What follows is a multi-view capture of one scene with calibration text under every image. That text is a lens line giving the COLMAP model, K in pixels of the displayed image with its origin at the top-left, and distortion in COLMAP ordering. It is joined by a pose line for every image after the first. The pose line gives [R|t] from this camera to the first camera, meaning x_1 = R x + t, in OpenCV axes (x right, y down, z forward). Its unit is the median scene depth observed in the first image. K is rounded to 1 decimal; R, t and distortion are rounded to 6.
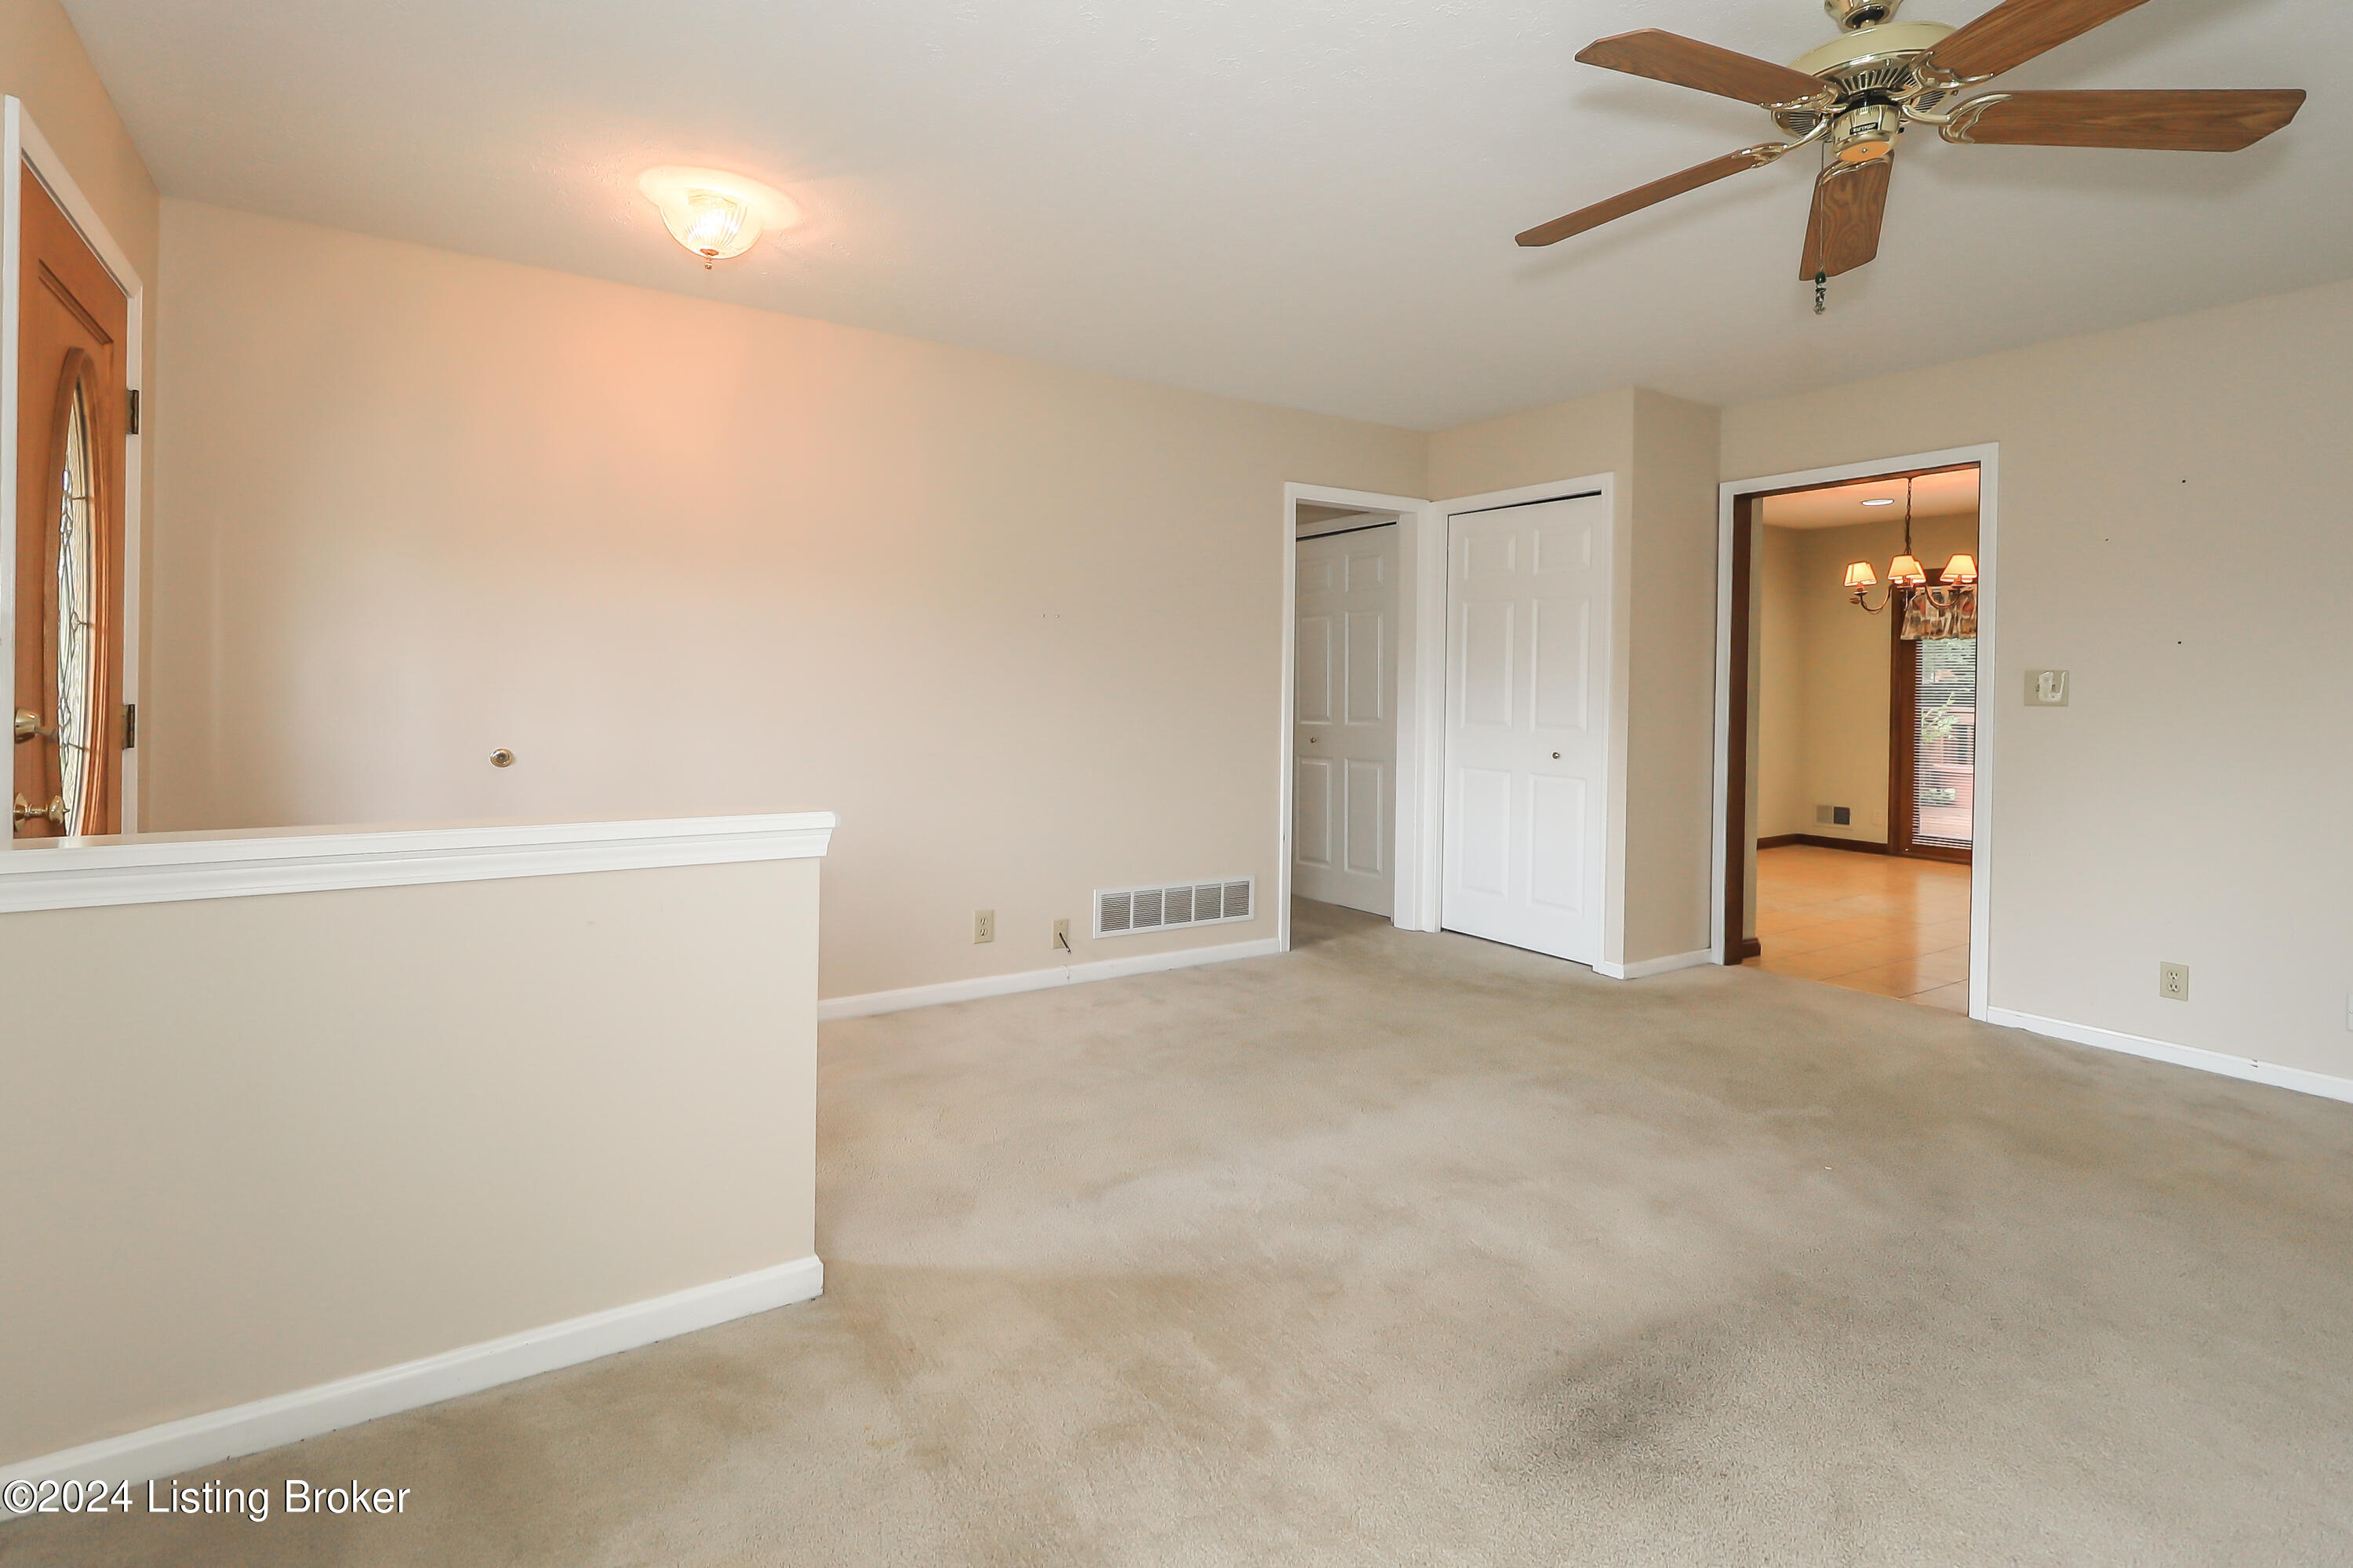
lens RADIAL K [[1136.1, 0, 1074.0], [0, 1136.1, 693.3], [0, 0, 1]] dist [0.002488, 0.000119]
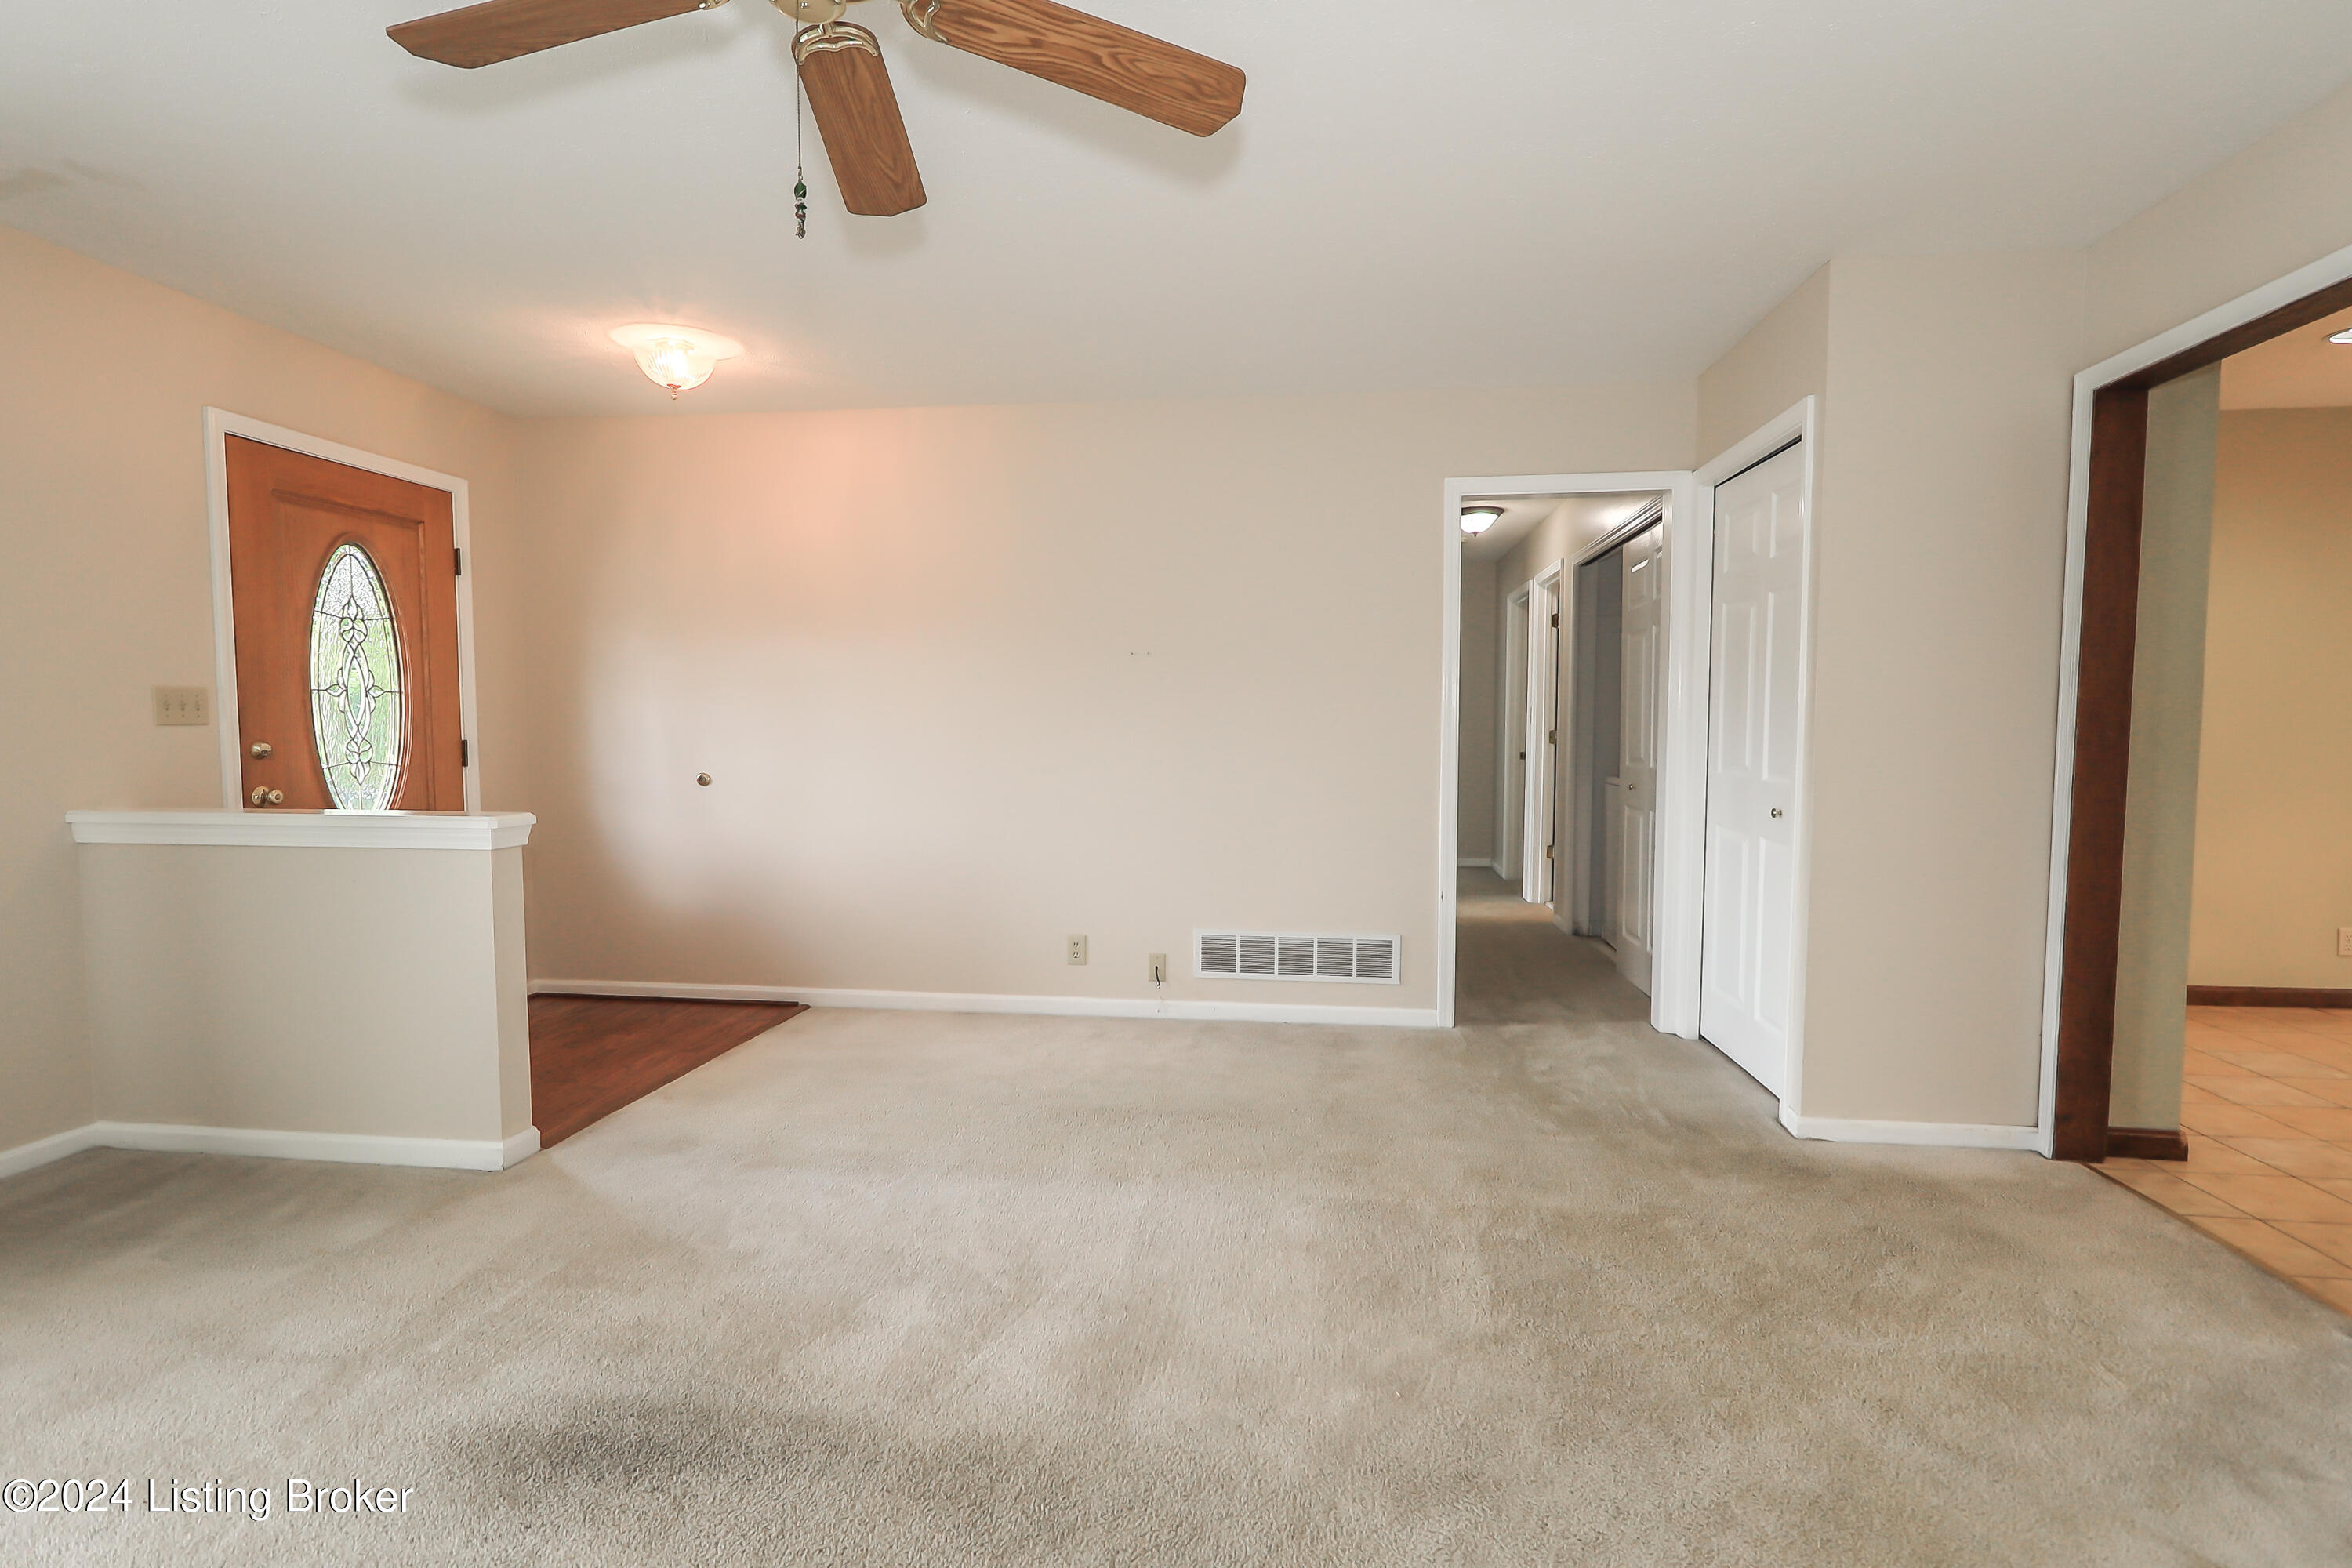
lens RADIAL K [[1118.5, 0, 1169.7], [0, 1118.5, 795.1], [0, 0, 1]] dist [0.001747, 0.000725]
pose [[0.777325, 0.031192, -0.628326, 0.604803], [0.004908, 0.998439, 0.055636, 0.002402], [0.629081, -0.046331, 0.775958, 0.233212]]
